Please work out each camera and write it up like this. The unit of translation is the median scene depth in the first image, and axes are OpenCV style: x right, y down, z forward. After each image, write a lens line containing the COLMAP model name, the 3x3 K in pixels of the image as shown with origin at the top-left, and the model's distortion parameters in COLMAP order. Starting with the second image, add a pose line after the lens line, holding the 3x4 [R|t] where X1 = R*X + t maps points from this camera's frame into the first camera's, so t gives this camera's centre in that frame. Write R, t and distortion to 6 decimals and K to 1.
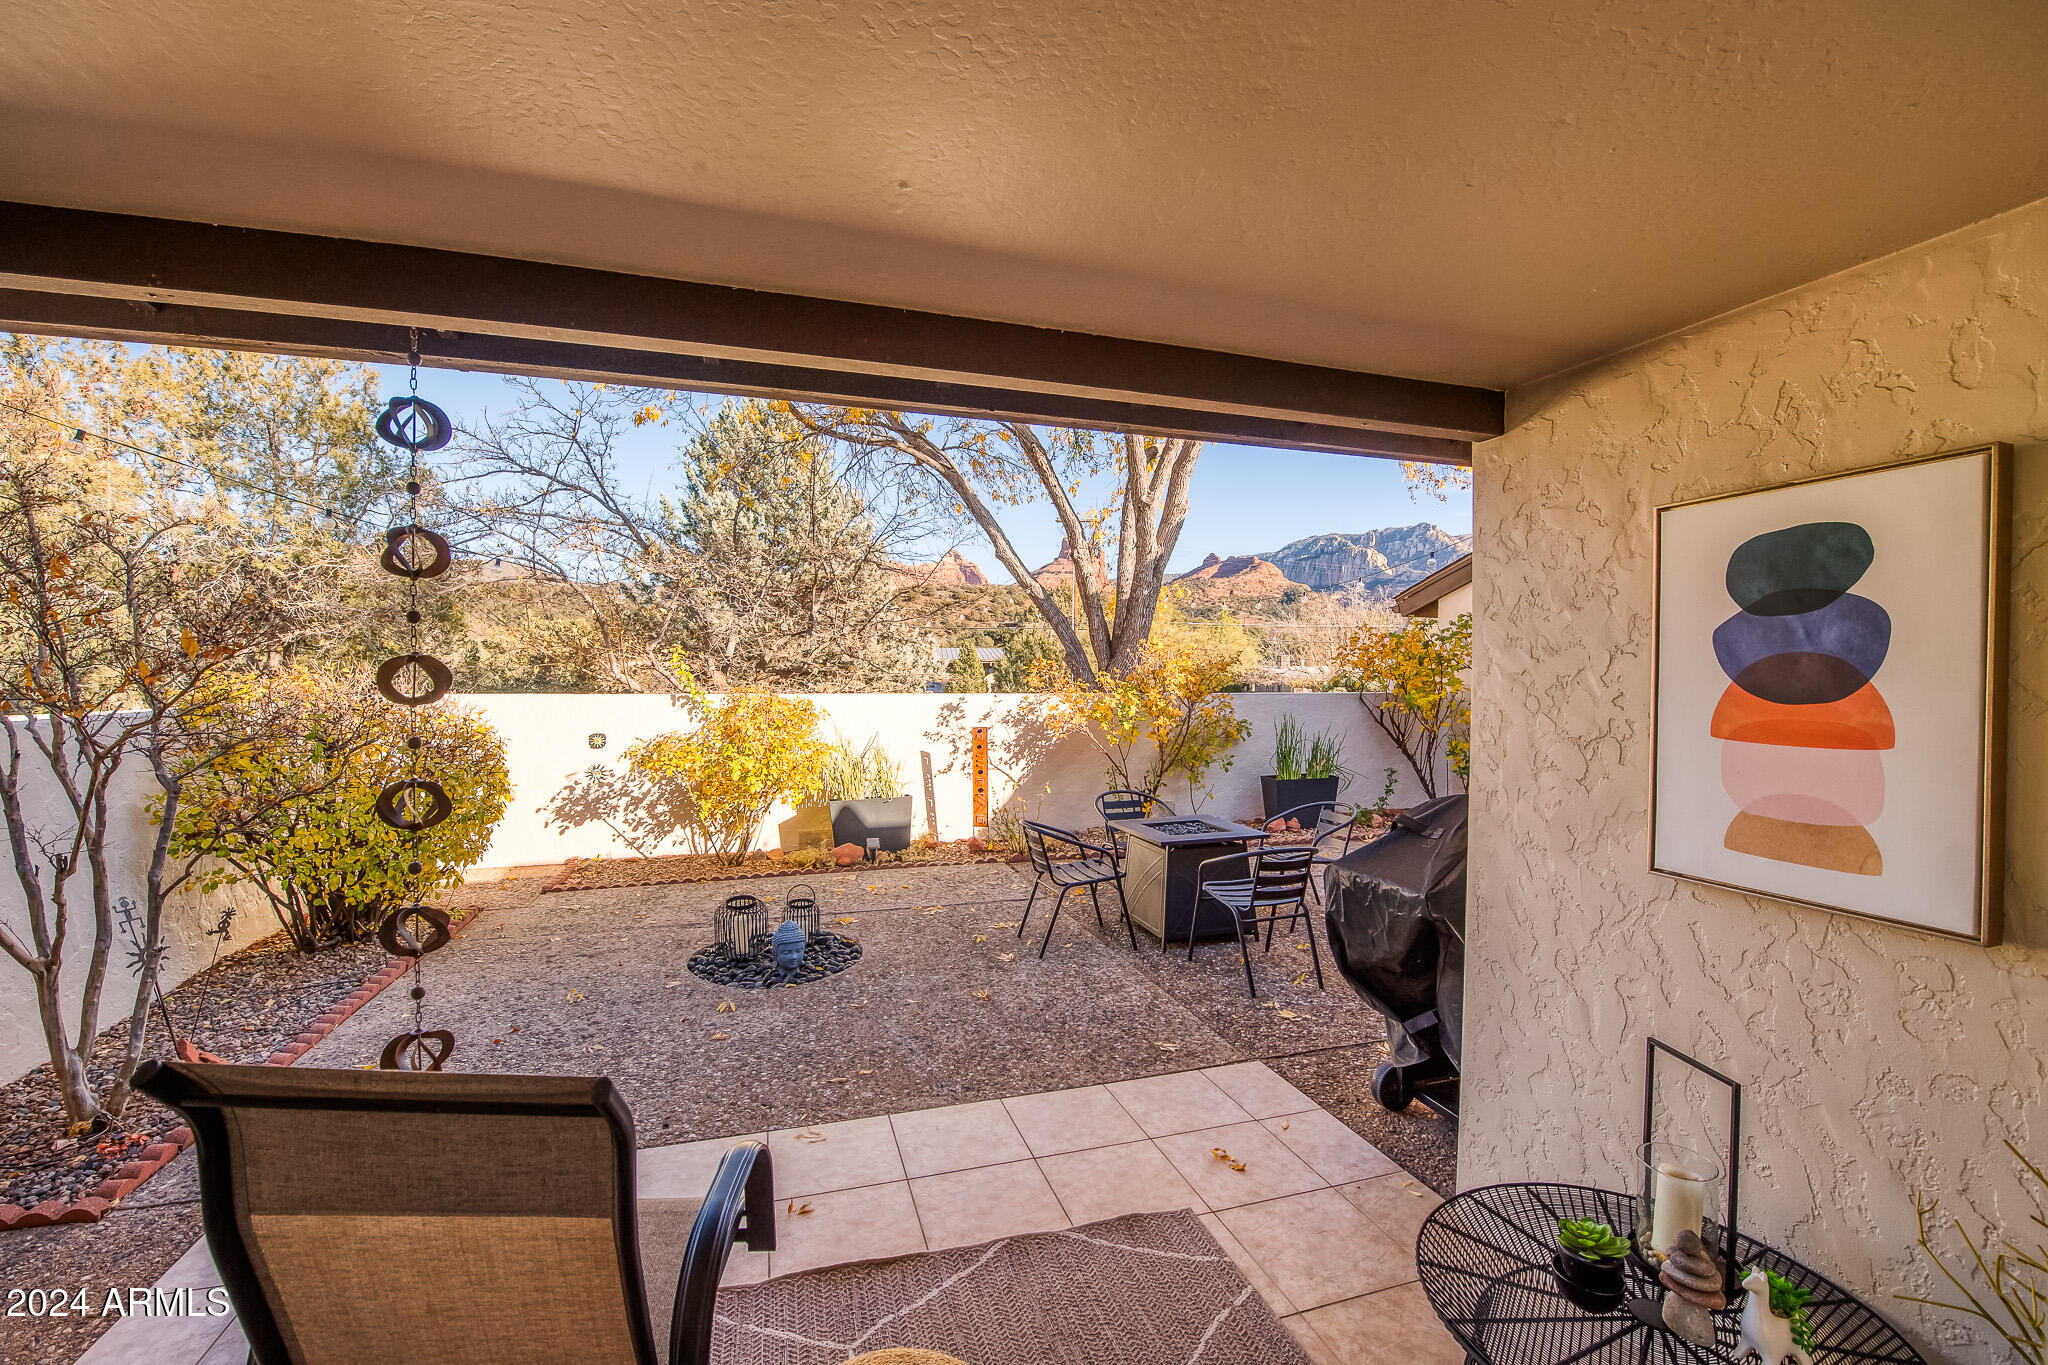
lens RADIAL K [[853.0, 0, 1024.0], [0, 853.0, 682.5], [0, 0, 1]] dist [-0.009835, -0.000308]
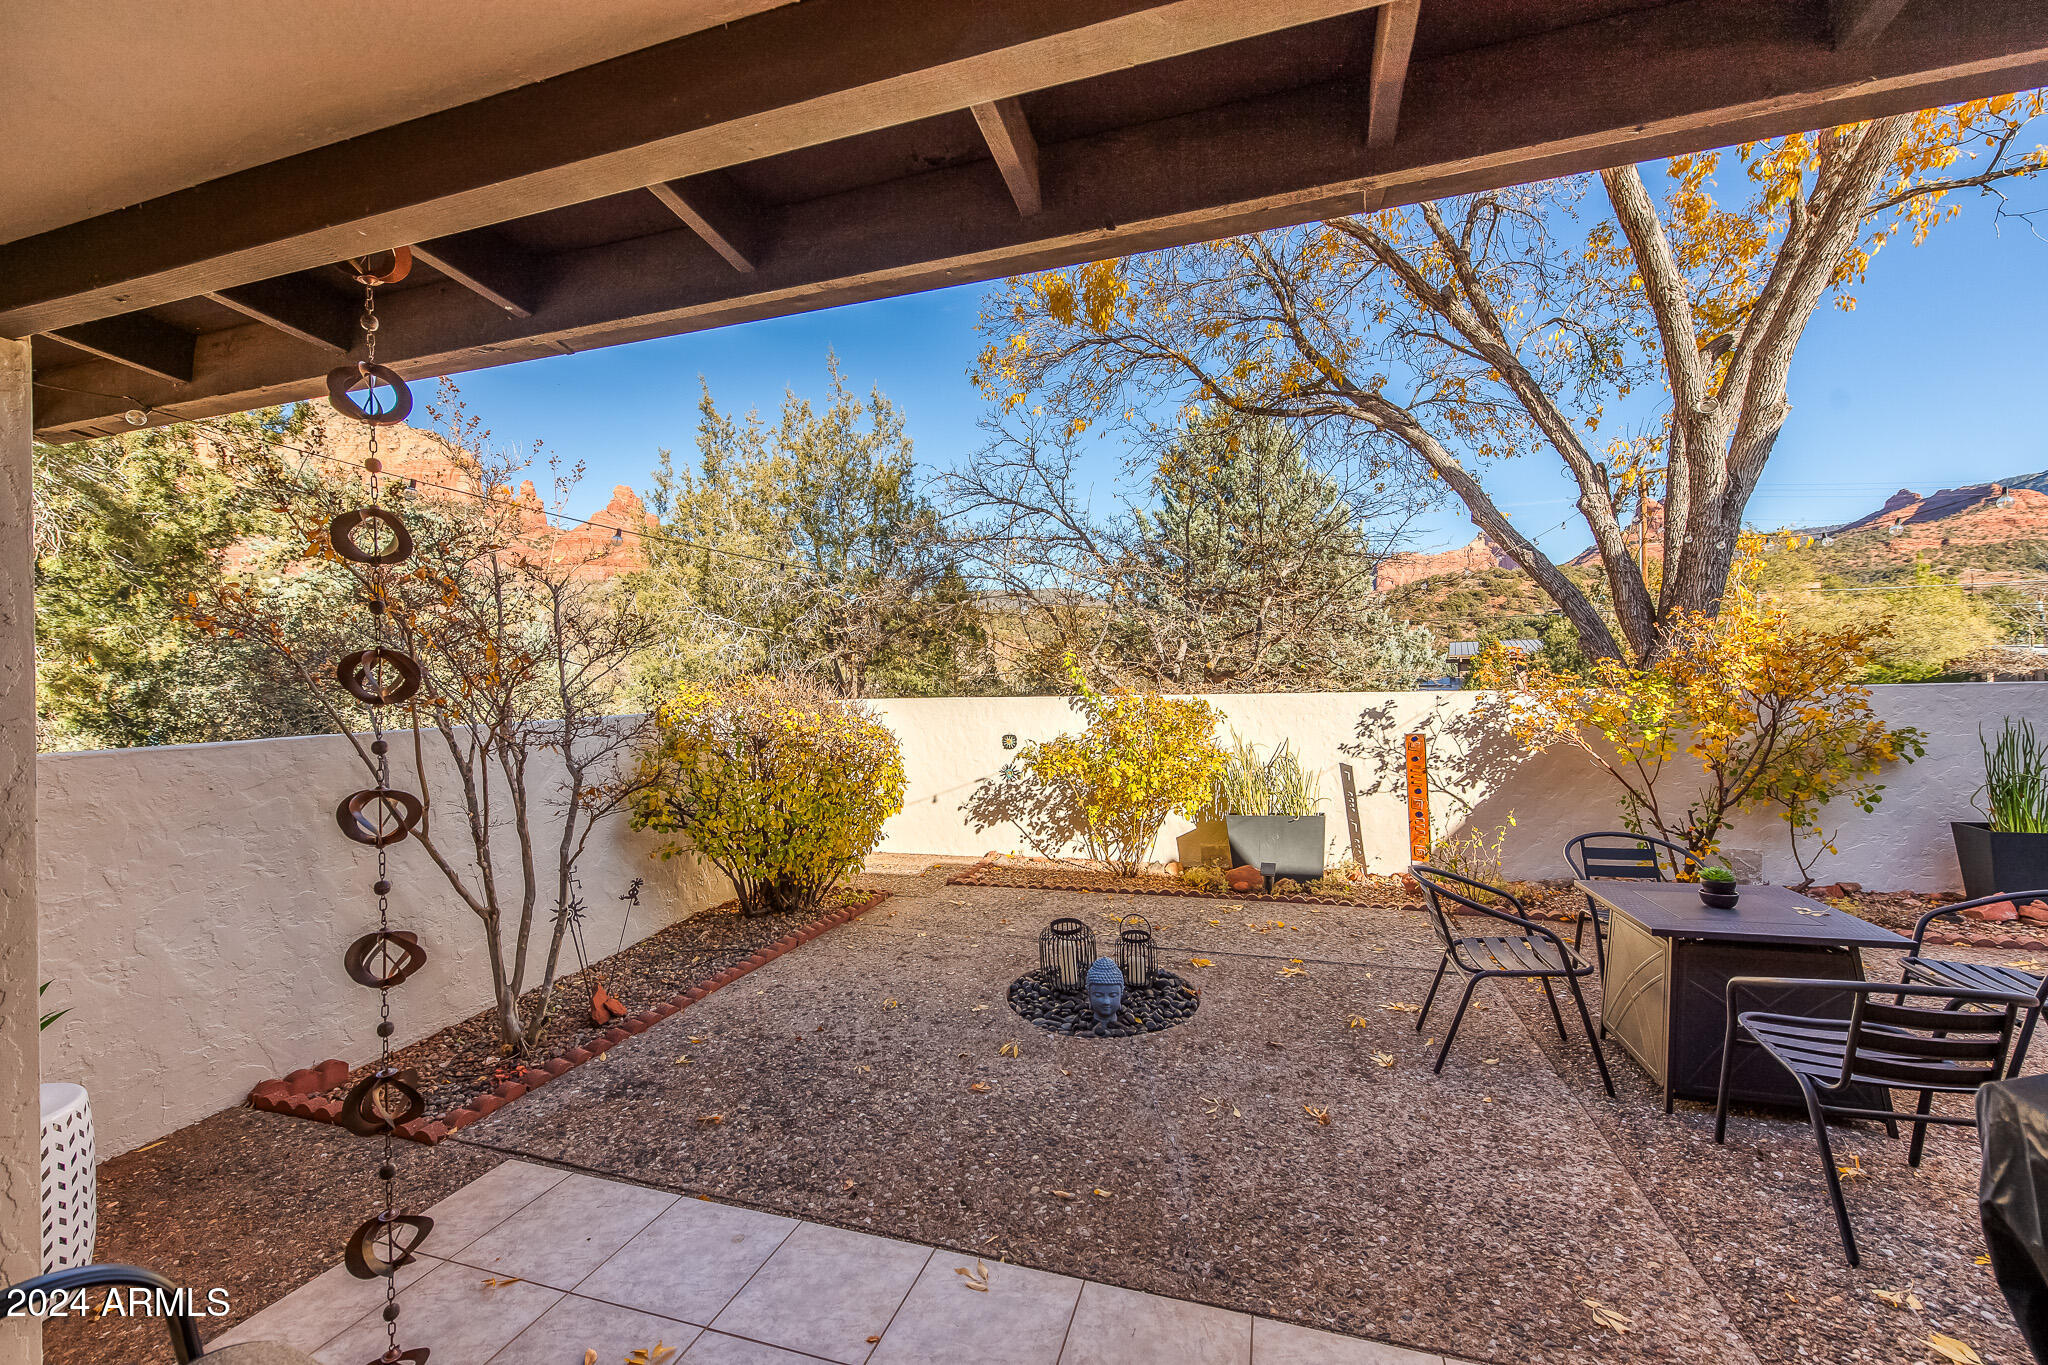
lens RADIAL K [[837.7, 0, 998.6], [0, 837.7, 673.2], [0, 0, 1]] dist [0.009679, -0.002332]
pose [[0.821182, -0.027198, -0.570018, 0.077500], [0.018985, 0.999613, -0.020346, 0.004946], [0.570351, 0.005886, 0.821380, 0.147487]]
